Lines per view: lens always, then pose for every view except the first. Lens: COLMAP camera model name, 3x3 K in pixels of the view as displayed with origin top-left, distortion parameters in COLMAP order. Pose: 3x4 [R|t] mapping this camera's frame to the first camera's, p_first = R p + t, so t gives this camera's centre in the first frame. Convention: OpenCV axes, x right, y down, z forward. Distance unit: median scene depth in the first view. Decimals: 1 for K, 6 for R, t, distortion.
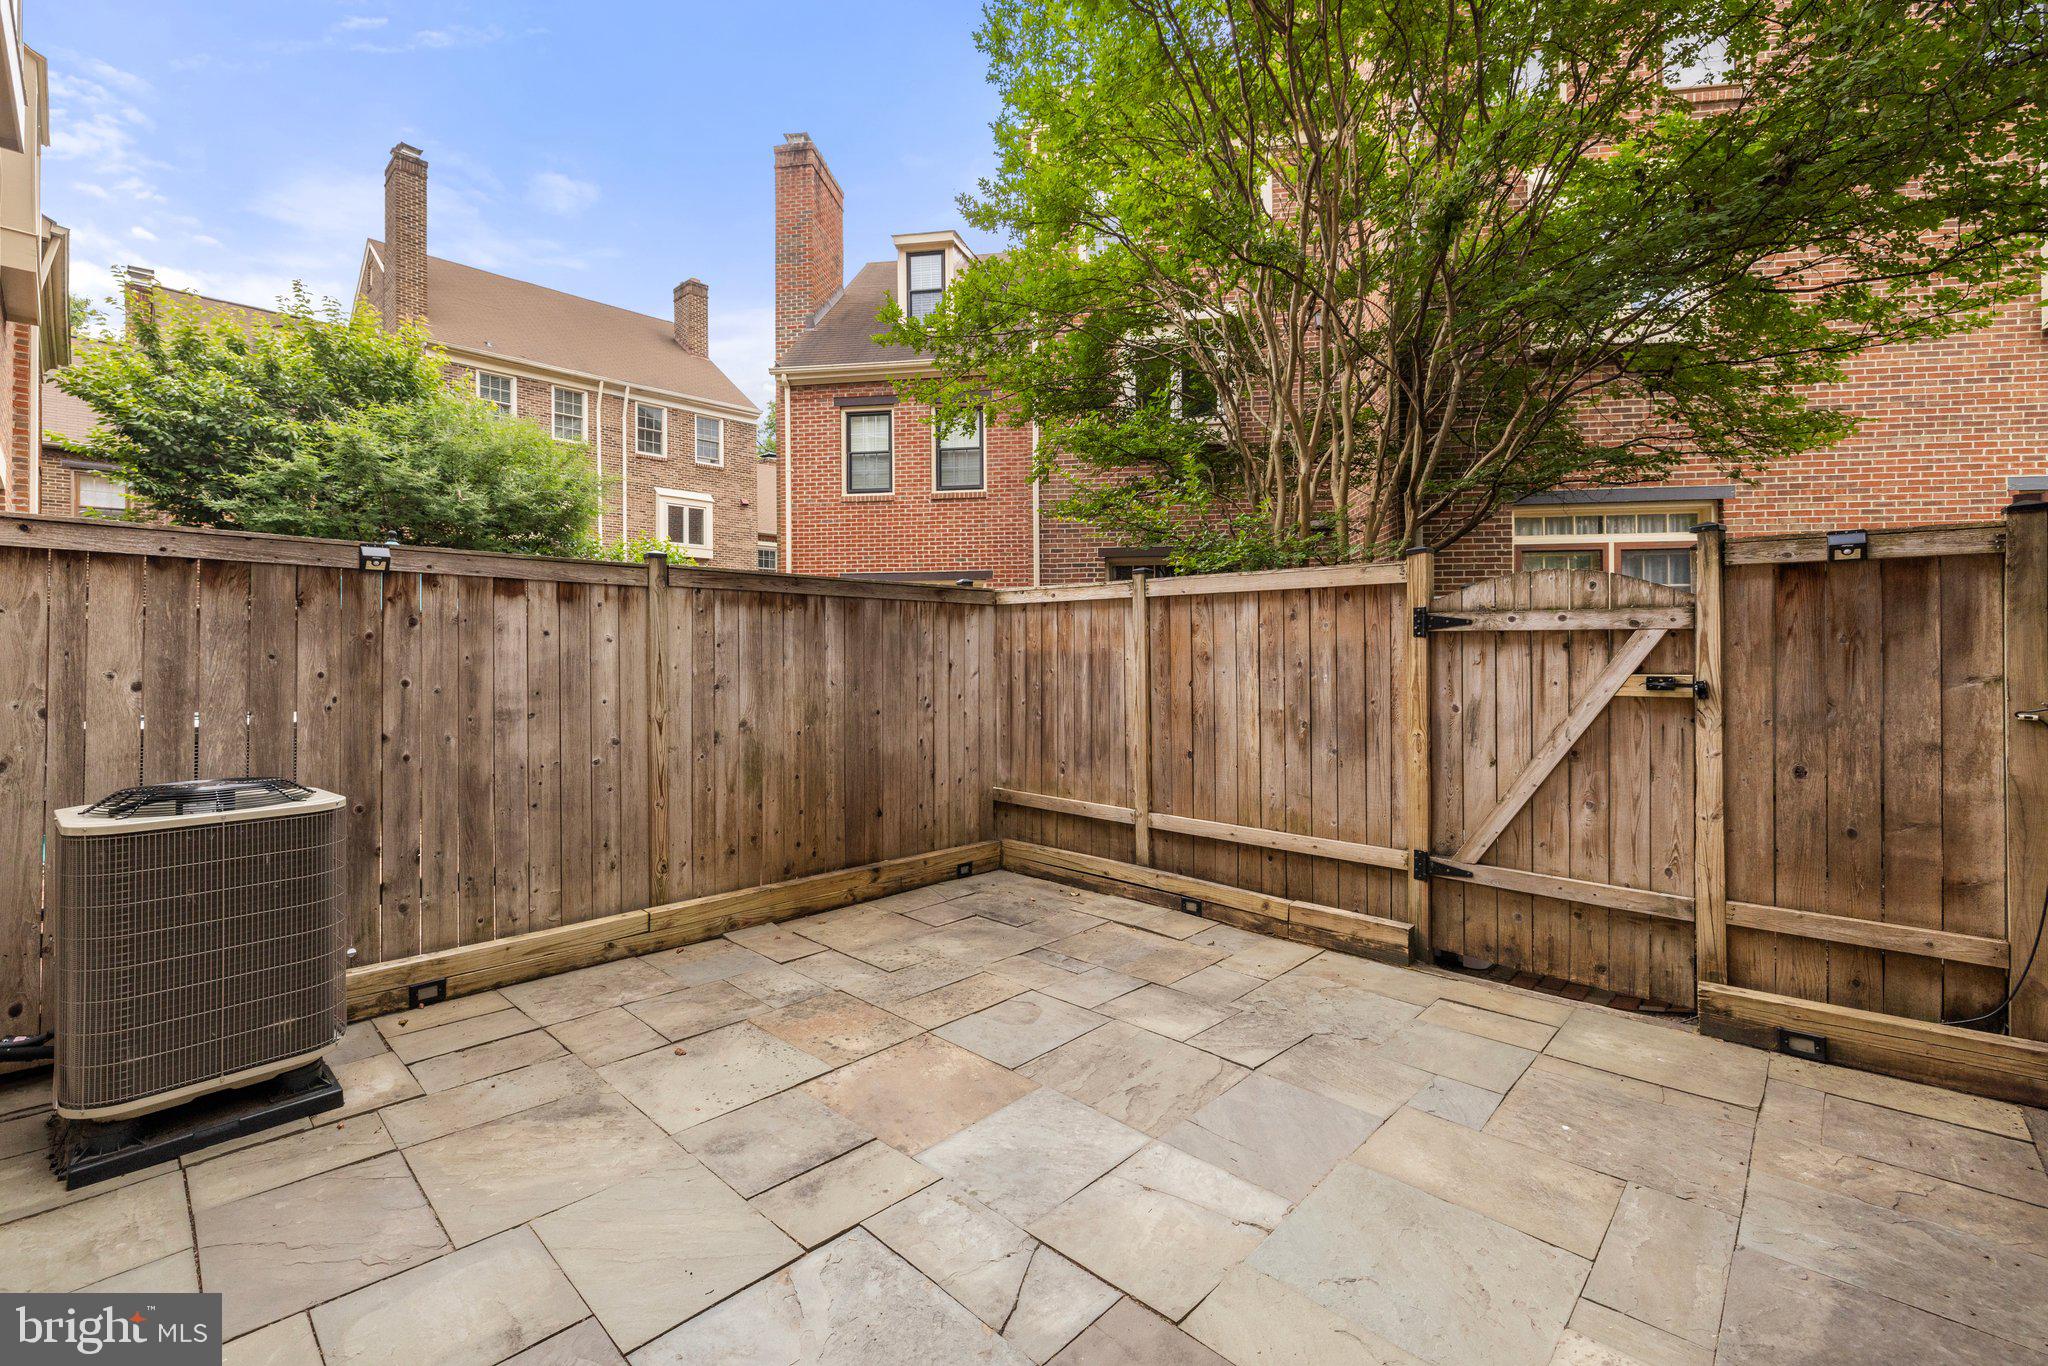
lens RADIAL K [[874.9, 0, 953.5], [0, 874.9, 645.8], [0, 0, 1]] dist [-0.001297, -0.000068]
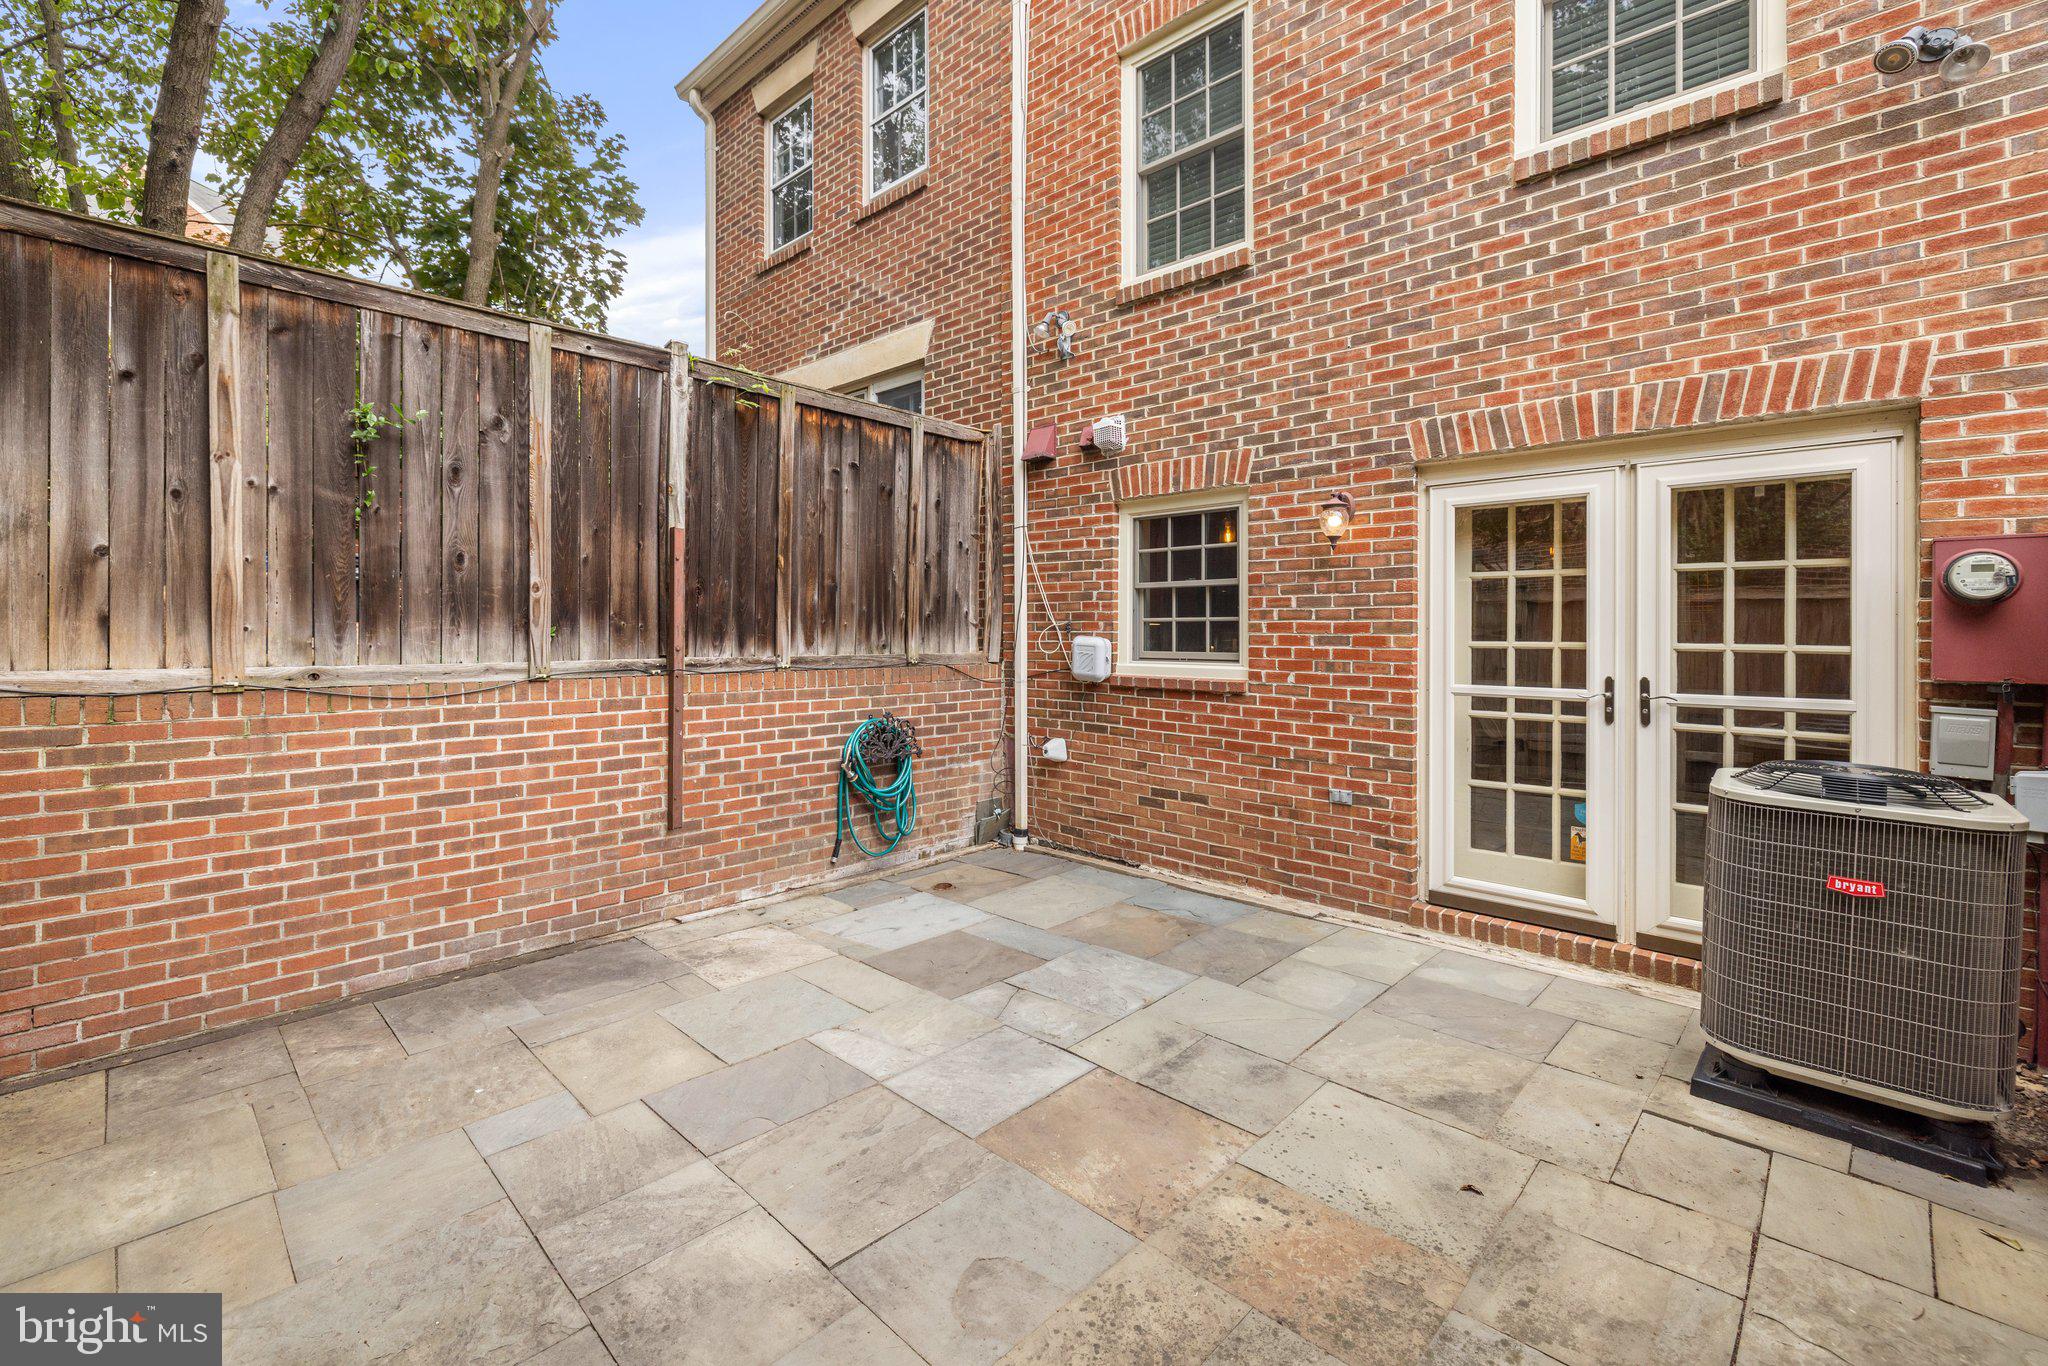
lens RADIAL K [[880.9, 0, 982.9], [0, 880.9, 624.9], [0, 0, 1]] dist [-0.000390, 0.000029]
pose [[-0.999692, 0.001702, -0.024755, 0.081145], [0.002092, 0.999874, -0.015745, 0.009404], [0.024725, -0.015792, -0.999570, 1.332057]]
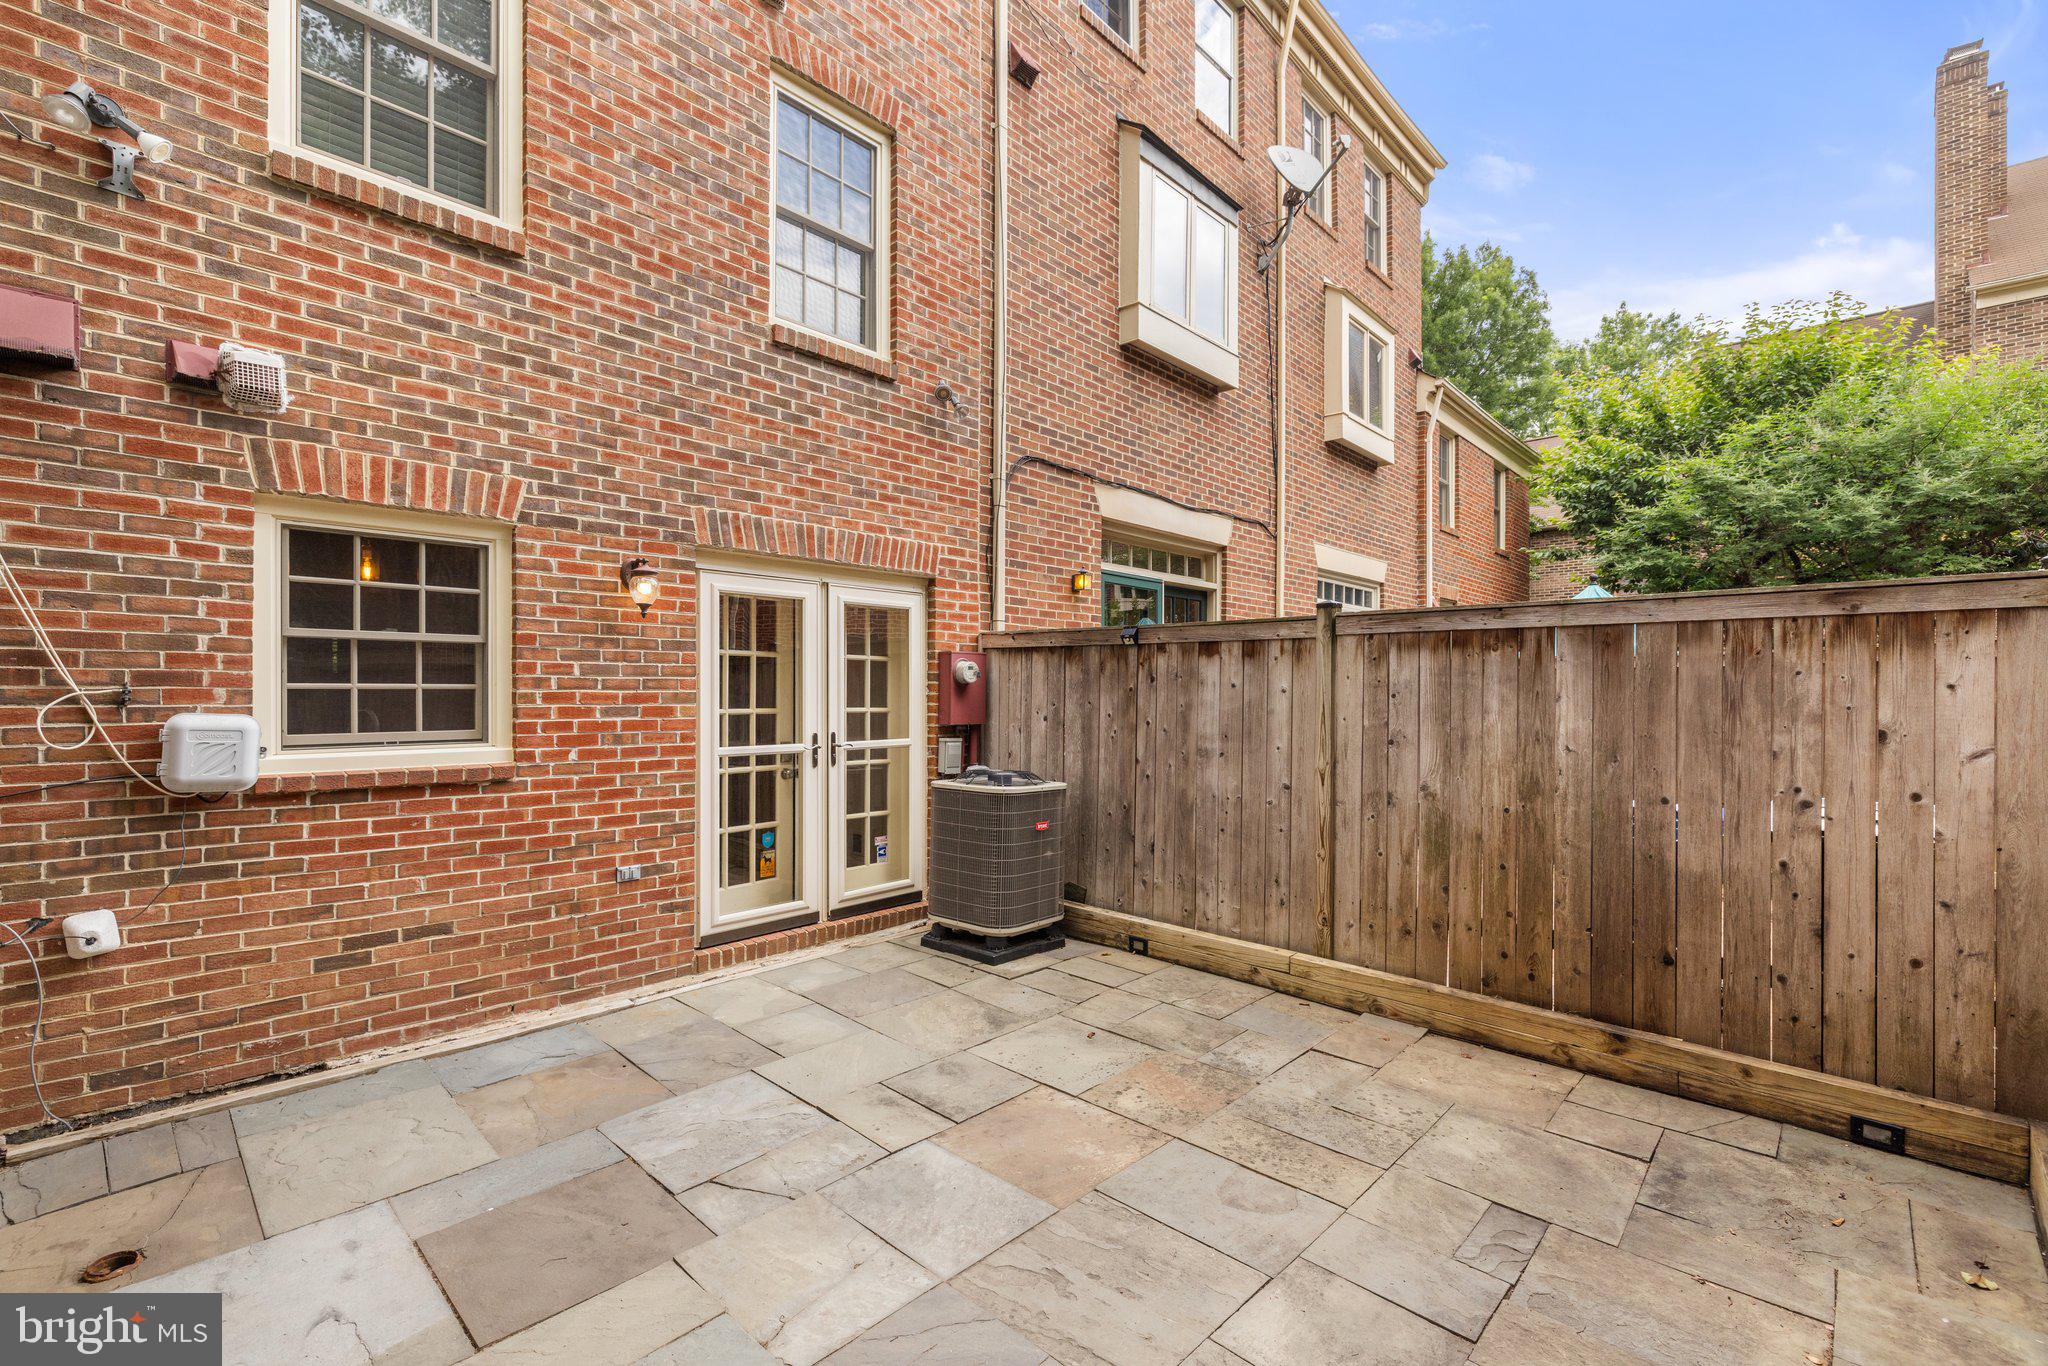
lens RADIAL K [[883.3, 0, 1024.0], [0, 883.3, 683.0], [0, 0, 1]] dist [0.000346, 0.000006]
pose [[0.049035, -0.006929, -0.998773, 0.701431], [0.006514, 0.999957, -0.006617, -0.011643], [0.998776, -0.006182, 0.049078, 0.658410]]
